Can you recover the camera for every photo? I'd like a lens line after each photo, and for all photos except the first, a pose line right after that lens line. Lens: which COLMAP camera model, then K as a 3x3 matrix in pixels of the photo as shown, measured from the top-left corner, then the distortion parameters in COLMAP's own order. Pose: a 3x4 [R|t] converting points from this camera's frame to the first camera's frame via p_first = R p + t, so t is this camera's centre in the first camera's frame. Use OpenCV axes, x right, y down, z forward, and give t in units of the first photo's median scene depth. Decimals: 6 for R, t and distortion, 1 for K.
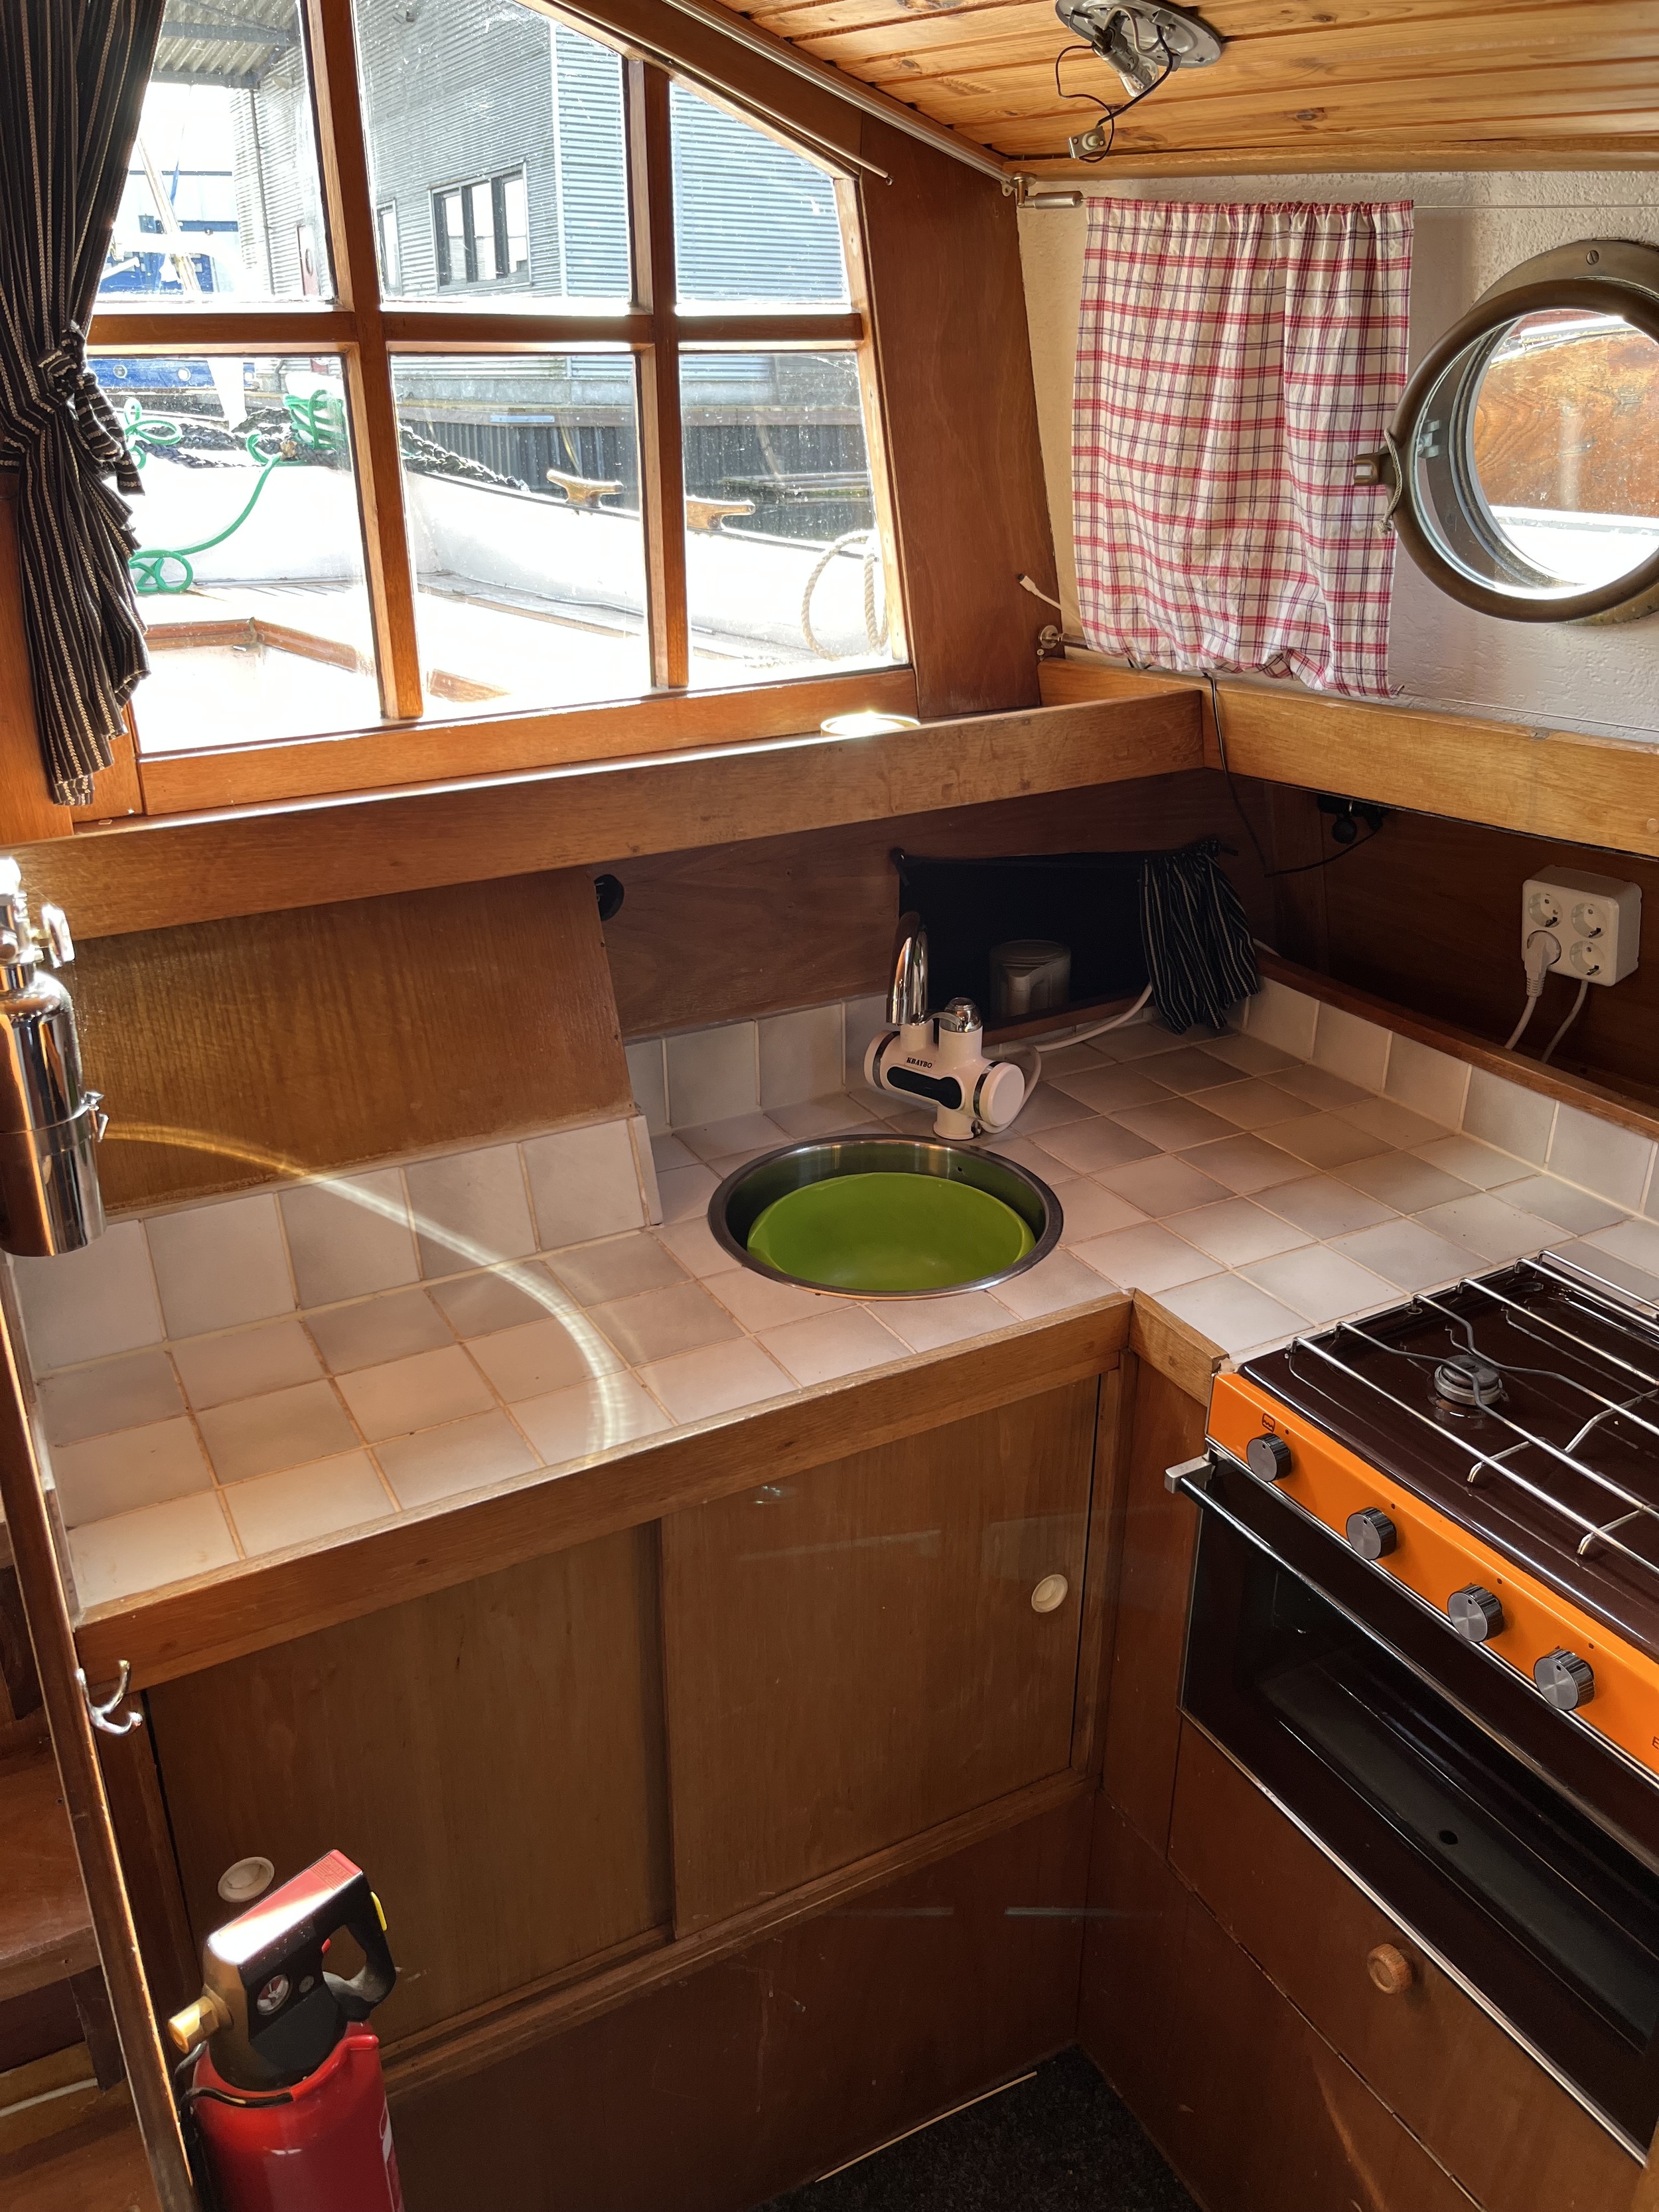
lens RADIAL K [[1685.3, 0, 812.3], [0, 1685.3, 1107.1], [0, 0, 1]] dist [0.036388, -0.037498]
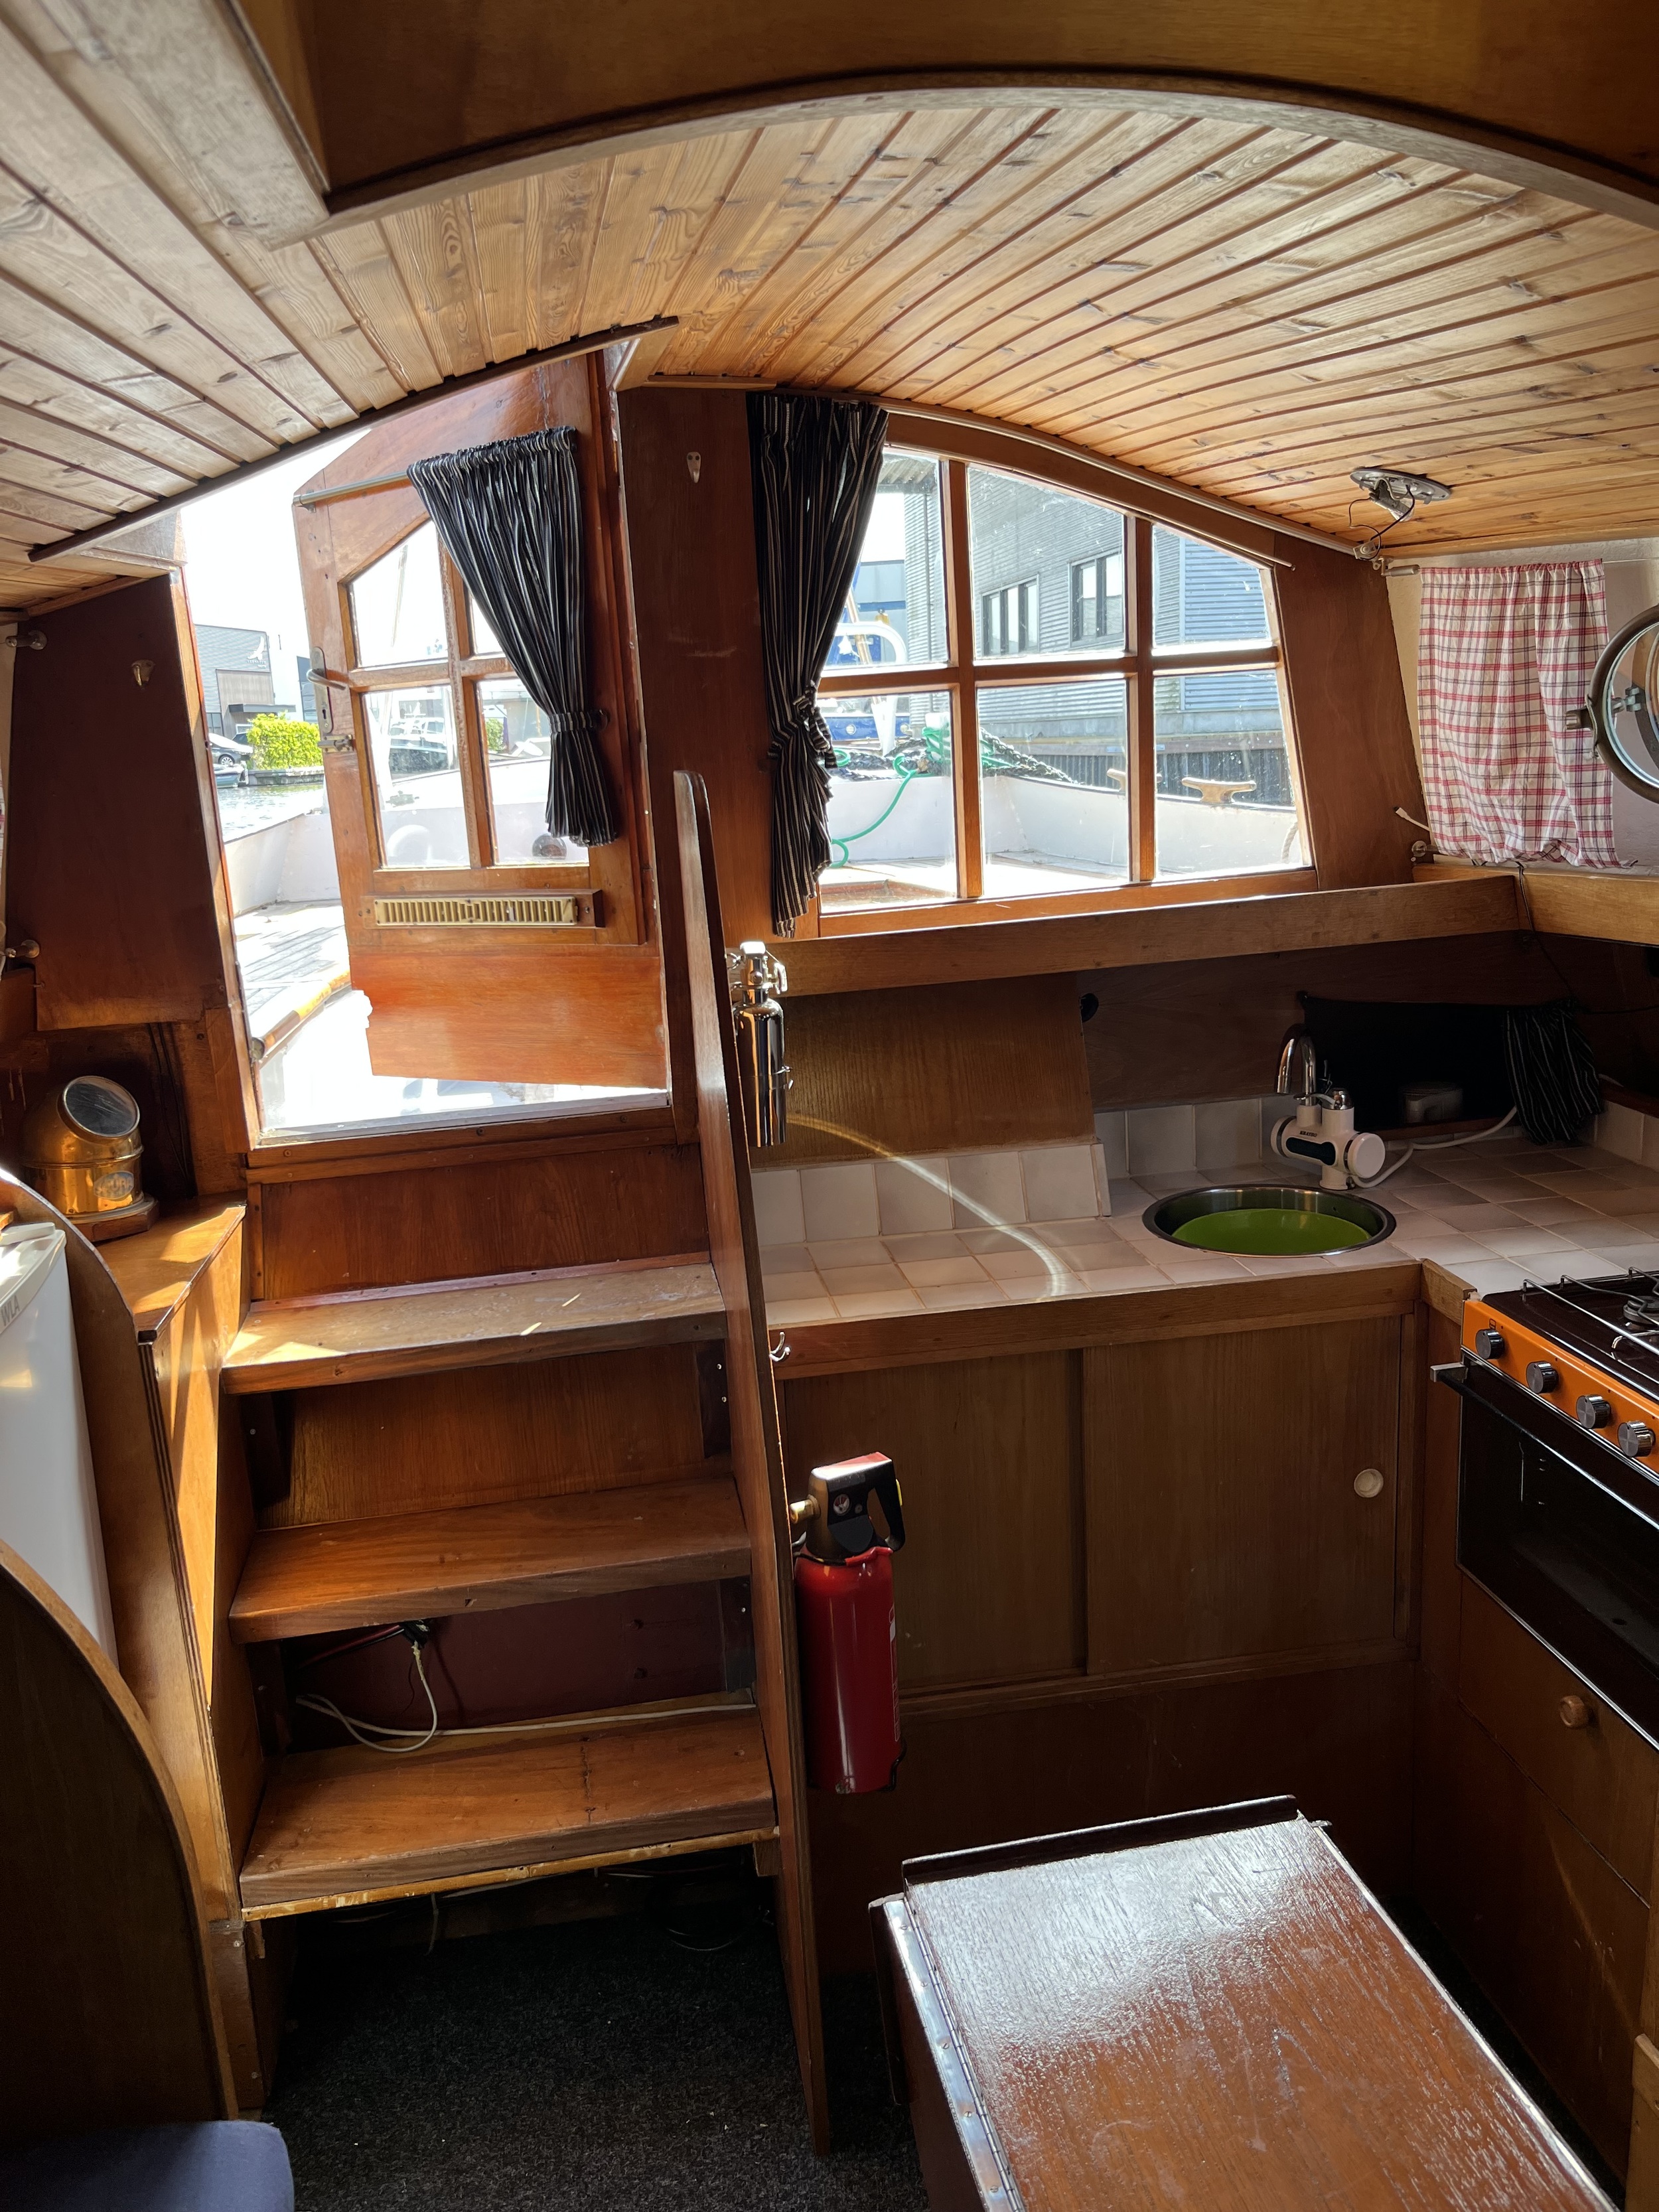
lens RADIAL K [[1685.3, 0, 812.3], [0, 1685.3, 1107.1], [0, 0, 1]] dist [0.036388, -0.037498]
pose [[0.939144, 0.027338, -0.342433, 0.186969], [-0.088233, 0.982583, -0.163542, 0.260650], [0.331998, 0.183803, 0.925199, -0.547277]]
